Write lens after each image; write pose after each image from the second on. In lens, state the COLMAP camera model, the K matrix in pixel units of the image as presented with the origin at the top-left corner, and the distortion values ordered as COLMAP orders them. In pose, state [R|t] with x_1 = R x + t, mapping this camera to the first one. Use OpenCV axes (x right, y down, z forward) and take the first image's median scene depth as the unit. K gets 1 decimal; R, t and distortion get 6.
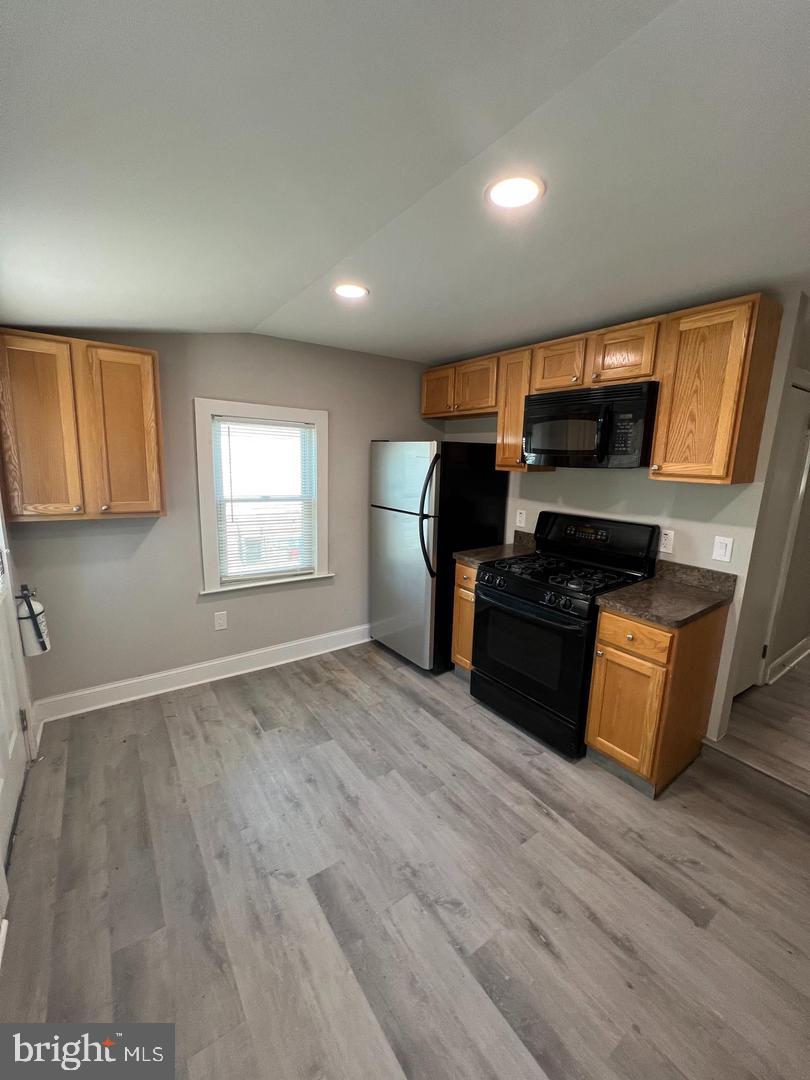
lens RADIAL K [[432.3, 0, 406.7], [0, 432.3, 536.6], [0, 0, 1]] dist [-0.001383, 0.000474]
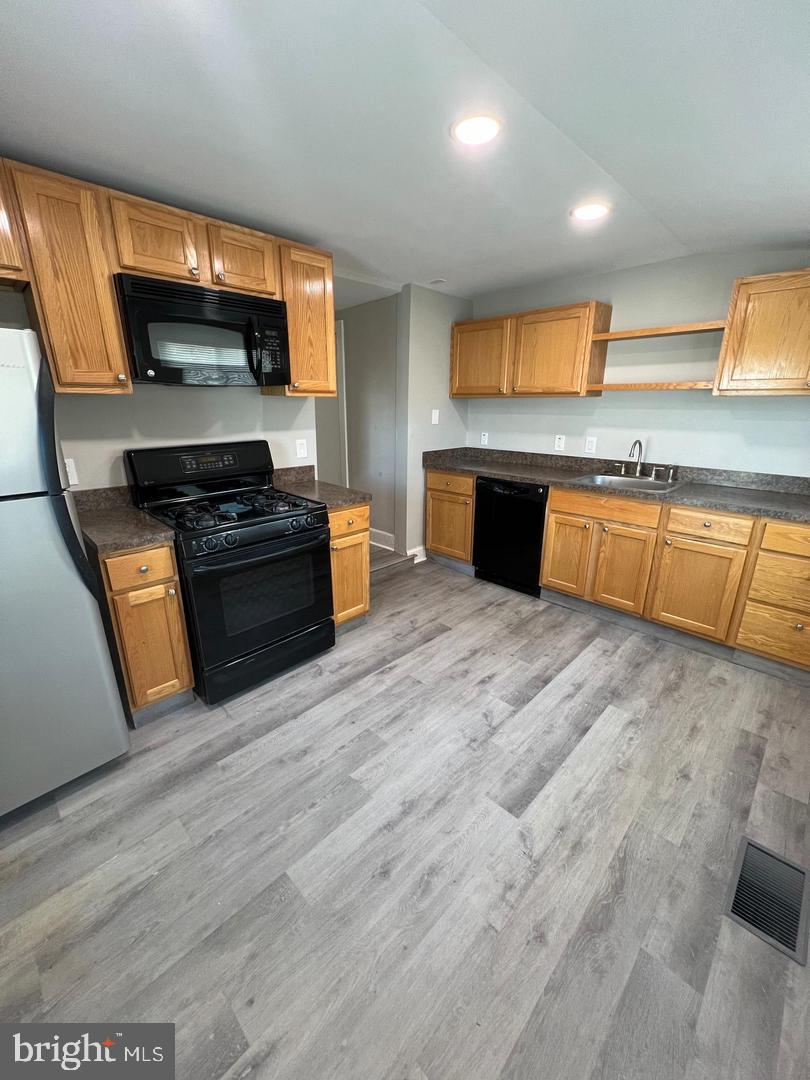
lens RADIAL K [[432.3, 0, 406.9], [0, 432.3, 536.9], [0, 0, 1]] dist [-0.001383, 0.000474]
pose [[-0.171603, -0.328874, 0.928652, -0.705952], [0.168329, 0.918985, 0.356556, -0.153984], [-0.970679, 0.217505, -0.102341, 0.955451]]
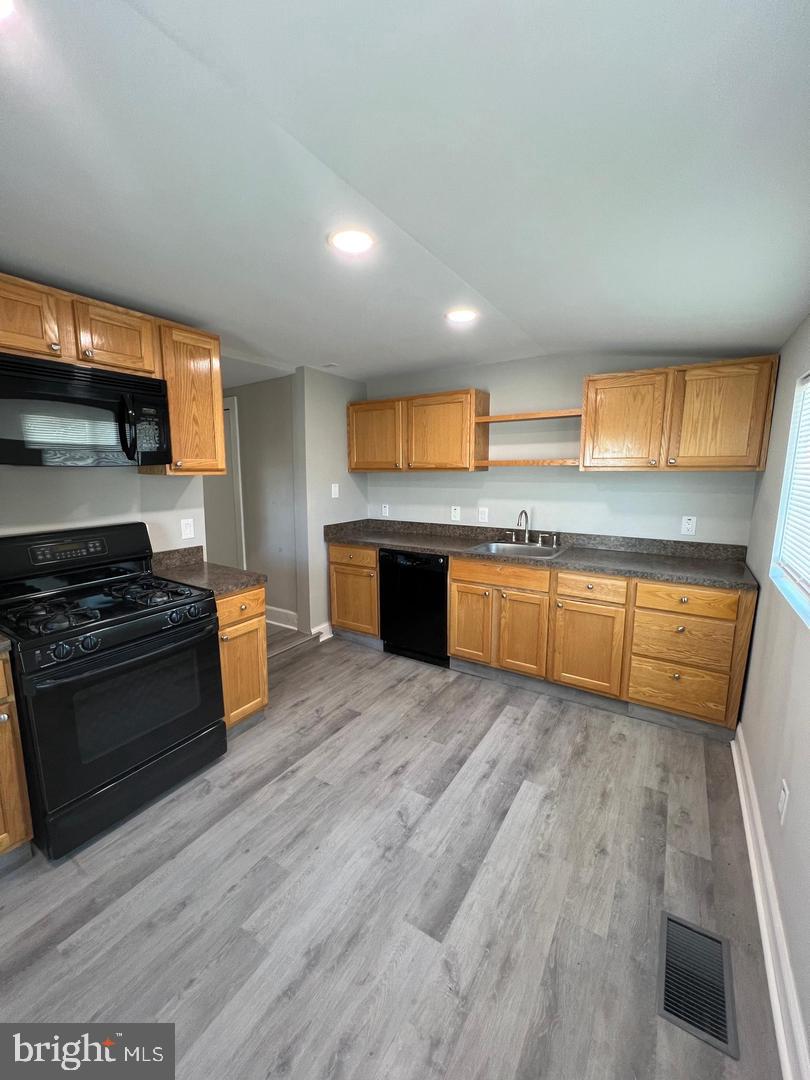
lens RADIAL K [[432.3, 0, 406.8], [0, 432.3, 537.1], [0, 0, 1]] dist [-0.001383, 0.000474]
pose [[-0.376687, -0.176597, 0.909352, -0.673465], [0.156396, 0.955444, 0.250333, -0.172213], [-0.913043, 0.236517, -0.332284, 0.916855]]
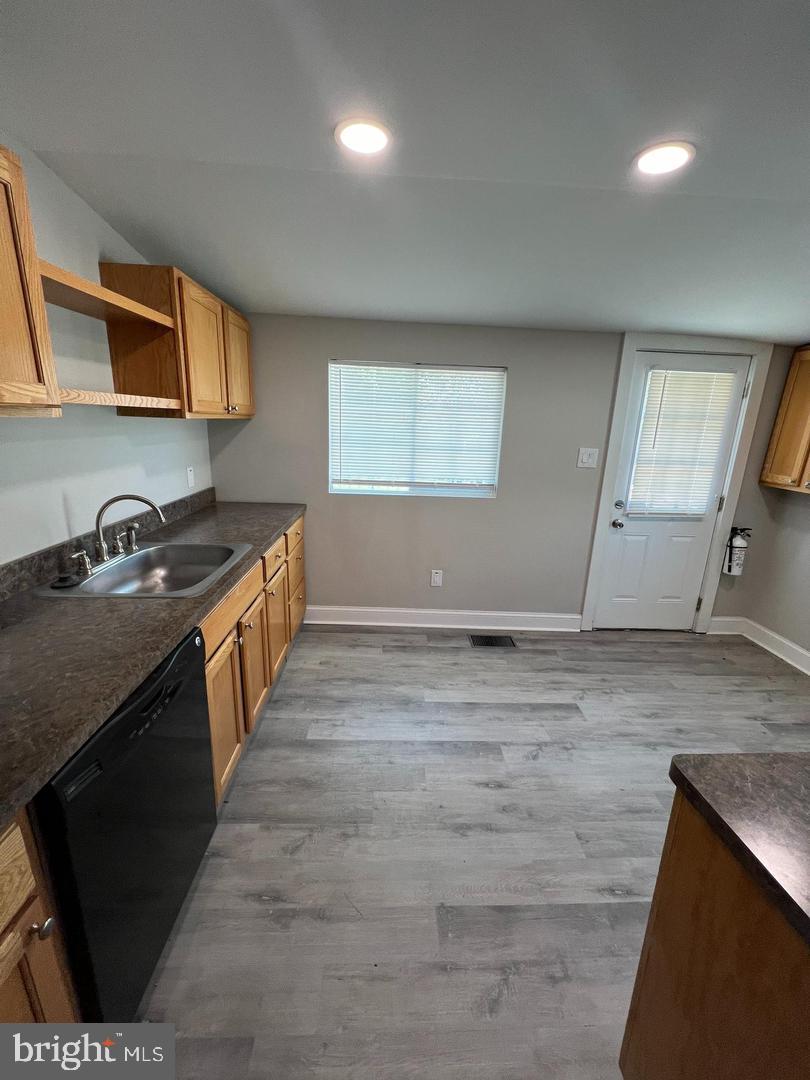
lens RADIAL K [[432.3, 0, 406.5], [0, 432.3, 537.5], [0, 0, 1]] dist [-0.001383, 0.000474]
pose [[-0.544289, 0.166453, -0.822218, 0.999975], [-0.204075, 0.924403, 0.322232, -0.098712], [0.813697, 0.343181, -0.469173, 0.812271]]
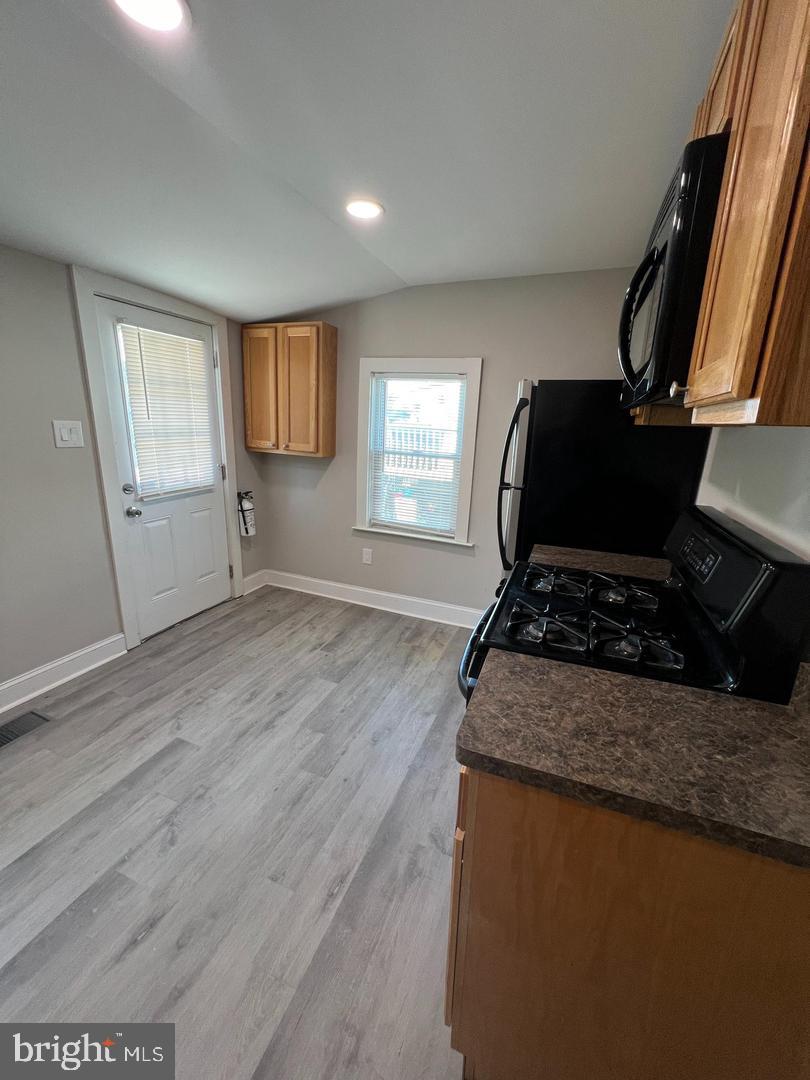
lens RADIAL K [[432.3, 0, 406.3], [0, 432.3, 537.2], [0, 0, 1]] dist [-0.001383, 0.000474]
pose [[0.540835, 0.213525, -0.813575, 0.807360], [-0.175653, 0.974587, 0.139015, -0.048143], [0.822583, 0.067722, 0.564598, 0.632559]]
